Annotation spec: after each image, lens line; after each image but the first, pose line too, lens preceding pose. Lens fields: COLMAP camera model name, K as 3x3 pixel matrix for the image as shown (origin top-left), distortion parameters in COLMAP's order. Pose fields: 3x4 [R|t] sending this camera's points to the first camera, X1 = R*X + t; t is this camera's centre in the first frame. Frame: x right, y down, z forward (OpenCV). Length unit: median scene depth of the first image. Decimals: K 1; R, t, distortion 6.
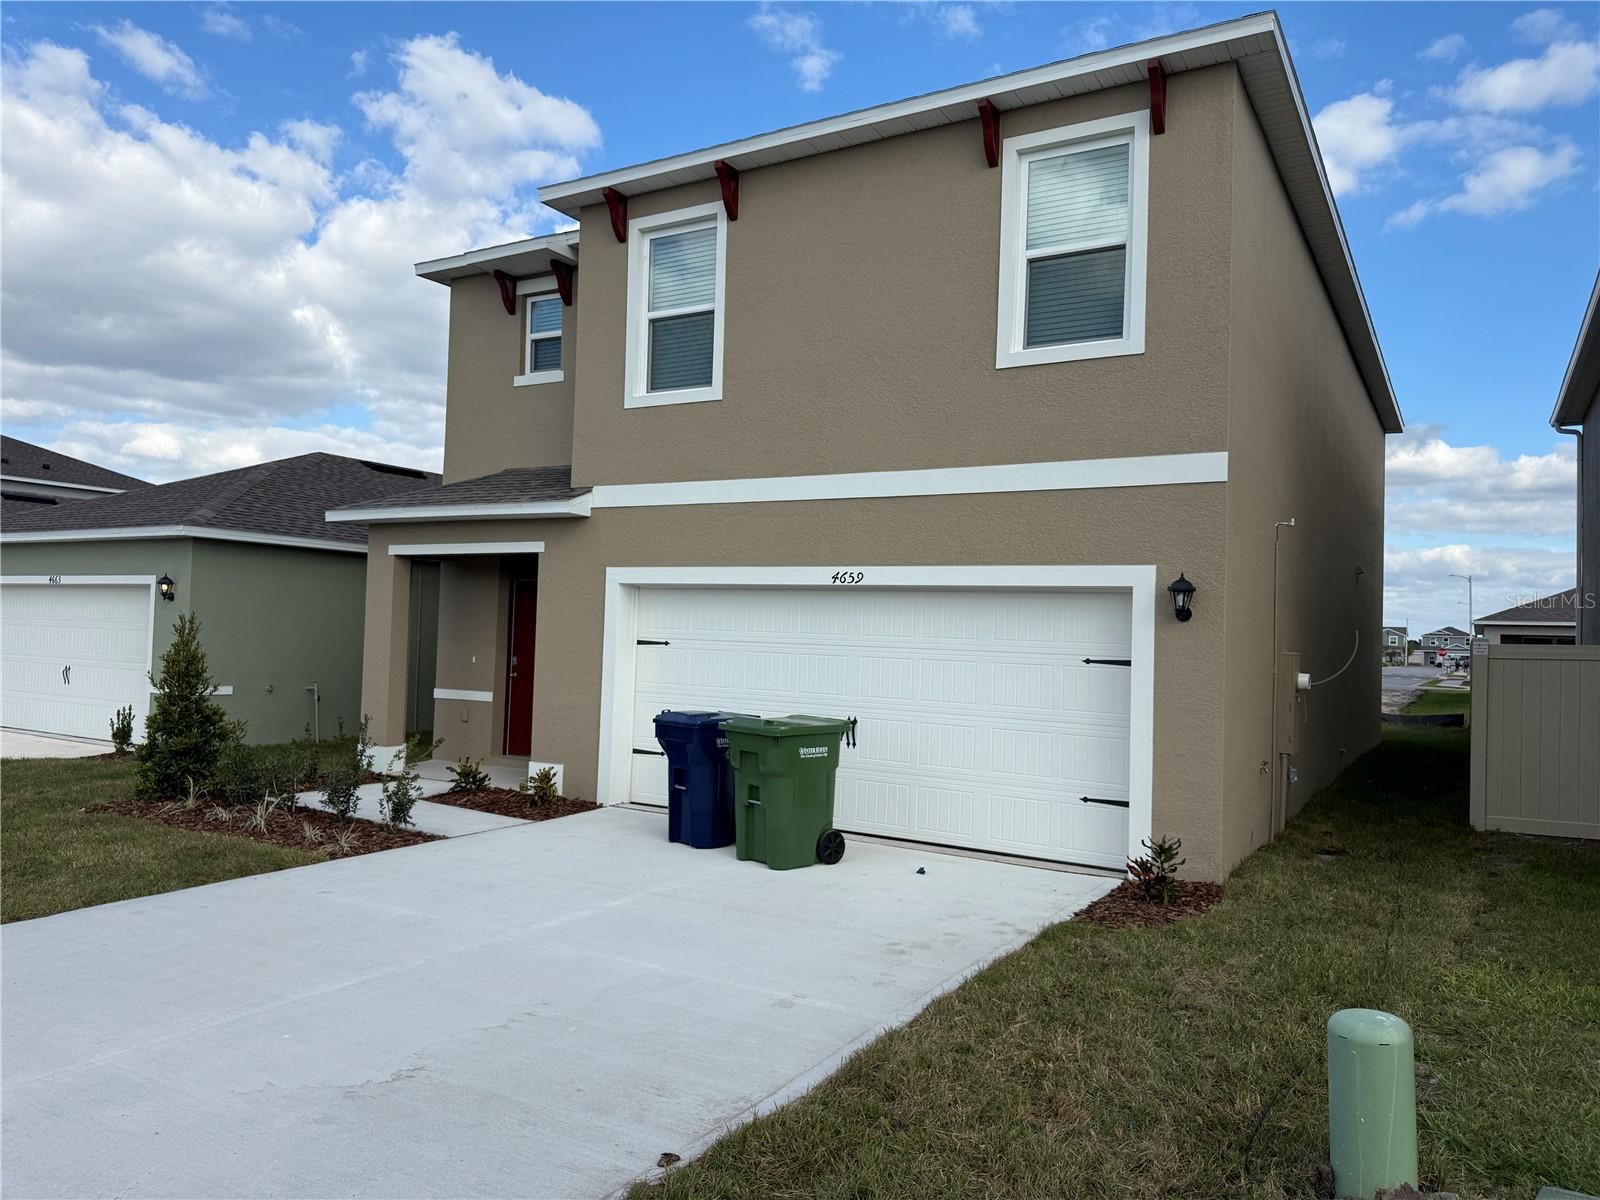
lens RADIAL K [[1128.2, 0, 800.0], [0, 1128.2, 600.0], [0, 0, 1]] dist [0.071321, -0.094504]
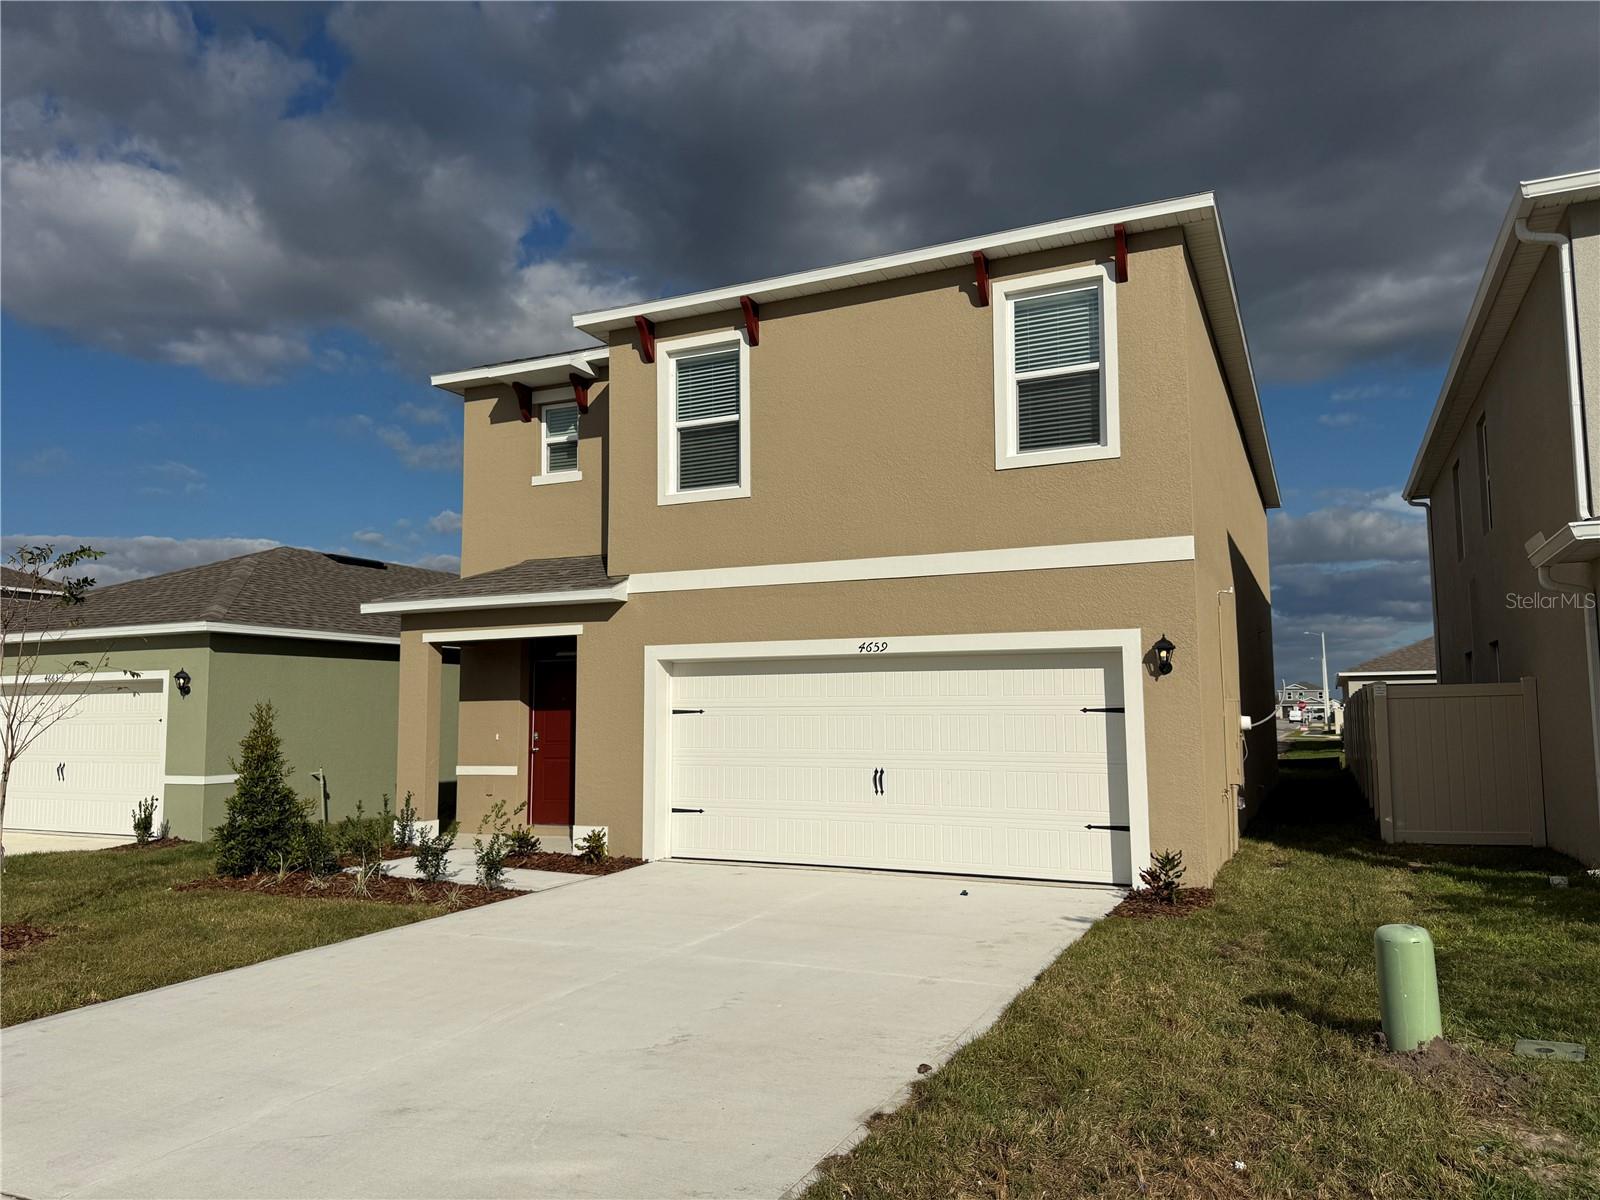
lens RADIAL K [[1133.8, 0, 800.0], [0, 1133.8, 600.0], [0, 0, 1]] dist [0.079092, -0.123486]
pose [[0.993454, -0.028621, 0.110589, -0.143698], [0.035970, 0.997234, -0.065047, 0.004492], [-0.108421, 0.068599, 0.991735, -0.139611]]
